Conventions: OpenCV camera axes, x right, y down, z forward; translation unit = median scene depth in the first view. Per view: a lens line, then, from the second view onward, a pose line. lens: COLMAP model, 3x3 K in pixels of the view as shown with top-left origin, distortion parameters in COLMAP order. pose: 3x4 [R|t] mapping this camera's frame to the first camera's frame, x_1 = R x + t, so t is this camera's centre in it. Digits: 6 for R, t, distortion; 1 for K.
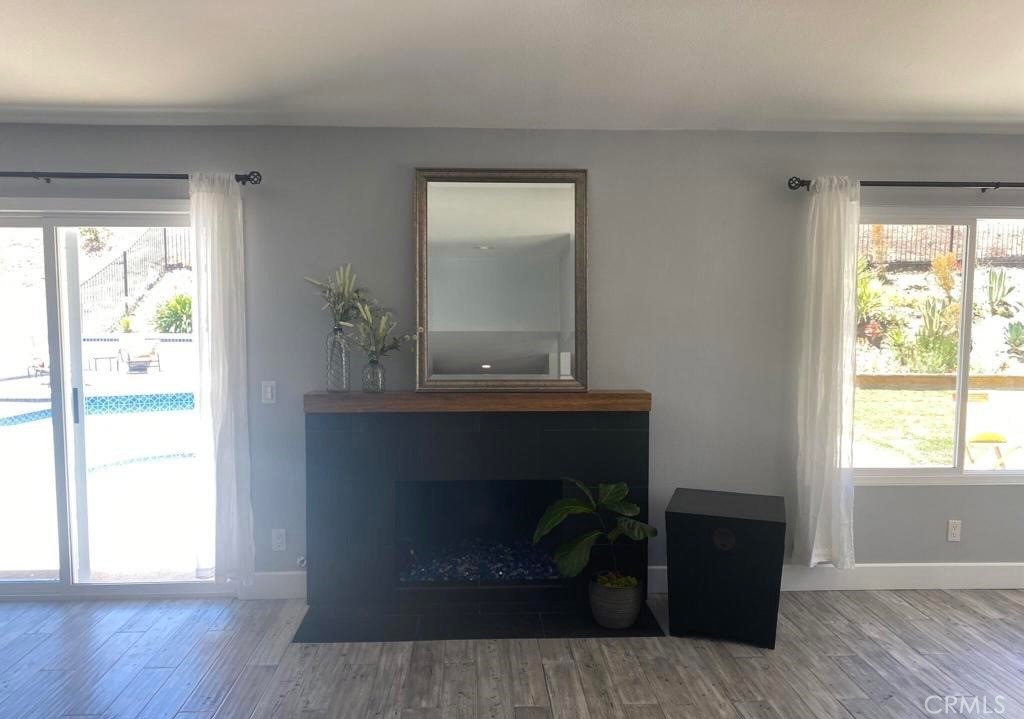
lens RADIAL K [[773.1, 0, 507.4], [0, 773.1, 374.4], [0, 0, 1]] dist [0.036033, -0.044487]
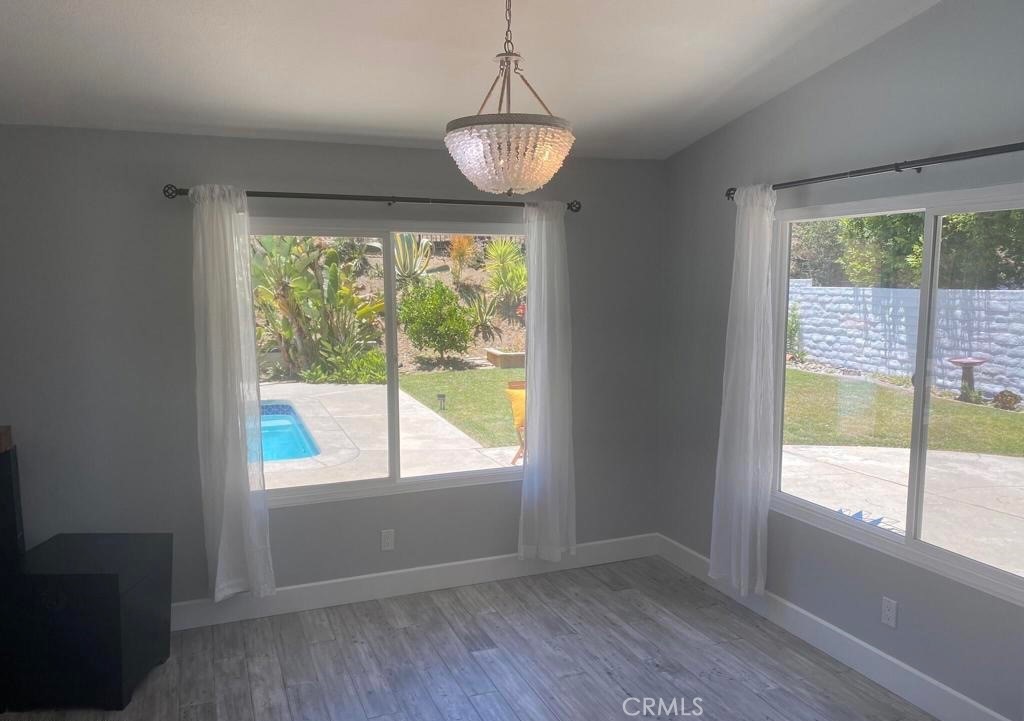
lens RADIAL K [[779.8, 0, 512.0], [0, 779.8, 360.5], [0, 0, 1]] dist [0.012228, -0.000895]
pose [[0.945028, -0.041180, 0.324387, 0.443117], [0.036520, 0.999124, 0.020443, -0.050221], [-0.324945, -0.007473, 0.945703, -0.007199]]
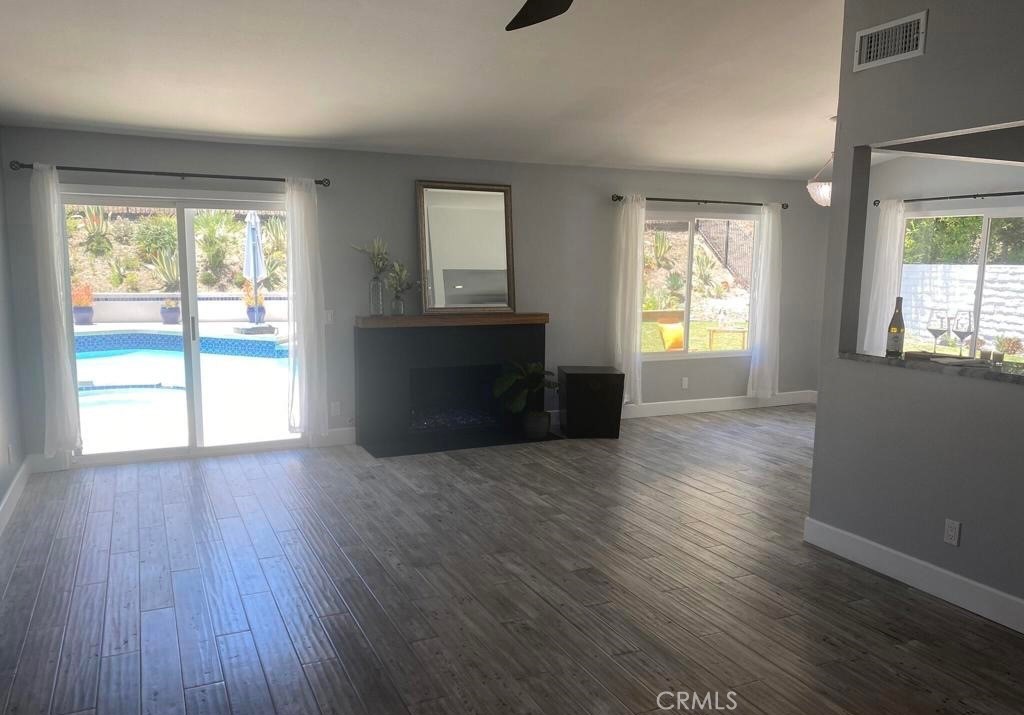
lens RADIAL K [[767.5, 0, 494.9], [0, 767.5, 384.2], [0, 0, 1]] dist [0.077224, -0.161159]
pose [[0.929764, -0.051315, 0.364562, -0.585778], [0.022785, 0.996361, 0.082134, 0.038676], [-0.367450, -0.068059, 0.927550, -0.622995]]
